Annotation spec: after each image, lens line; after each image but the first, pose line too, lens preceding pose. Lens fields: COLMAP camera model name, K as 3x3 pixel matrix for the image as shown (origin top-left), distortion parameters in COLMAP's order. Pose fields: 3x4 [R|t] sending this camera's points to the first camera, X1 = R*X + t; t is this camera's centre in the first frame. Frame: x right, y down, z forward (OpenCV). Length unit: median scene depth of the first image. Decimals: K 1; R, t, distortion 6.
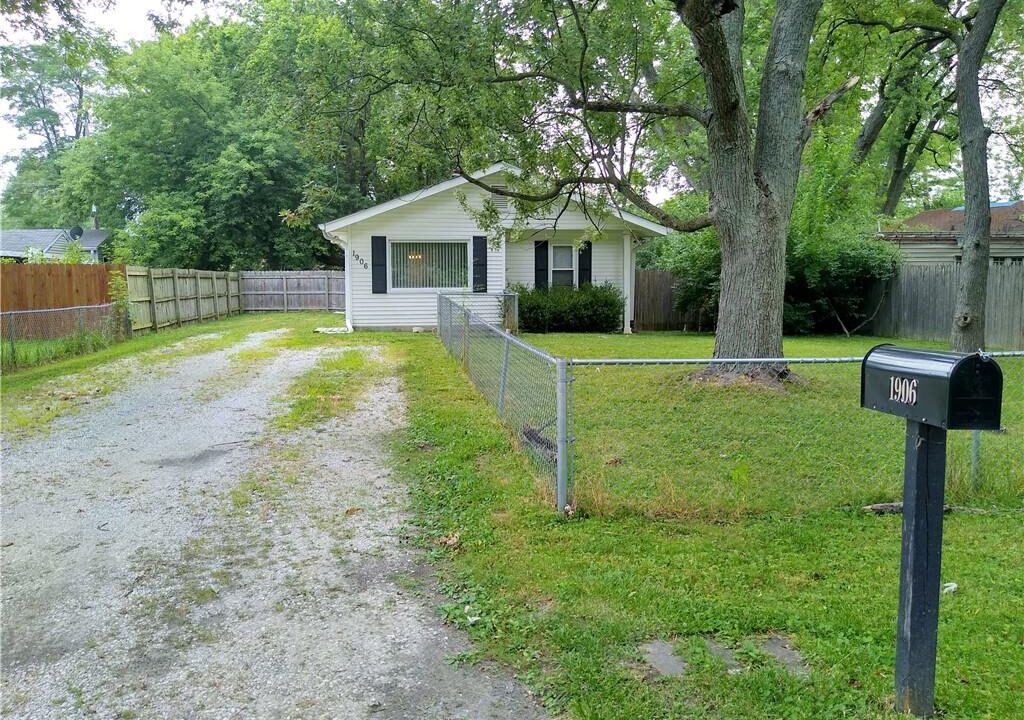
lens RADIAL K [[793.2, 0, 517.3], [0, 793.2, 354.5], [0, 0, 1]] dist [0.079073, -0.122540]
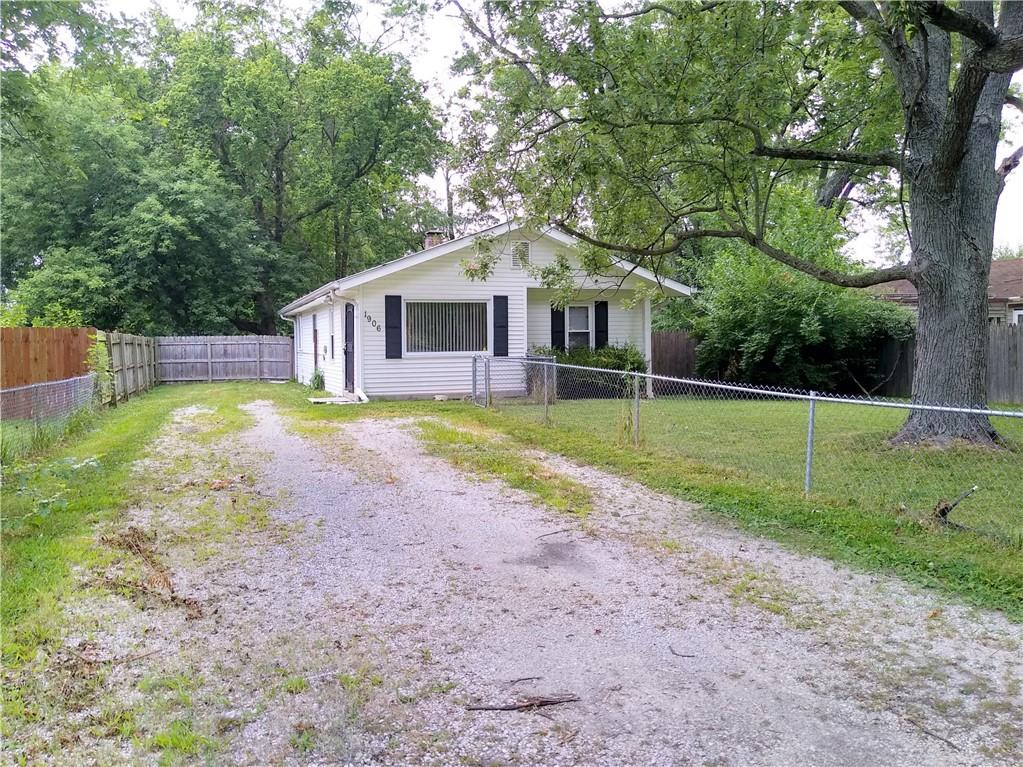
lens RADIAL K [[823.6, 0, 506.9], [0, 823.6, 389.1], [0, 0, 1]] dist [0.032246, -0.036162]
pose [[0.984677, -0.016724, 0.173584, -0.206578], [0.023911, 0.998938, -0.039394, -0.002521], [-0.172740, 0.042941, 0.984031, 0.060671]]
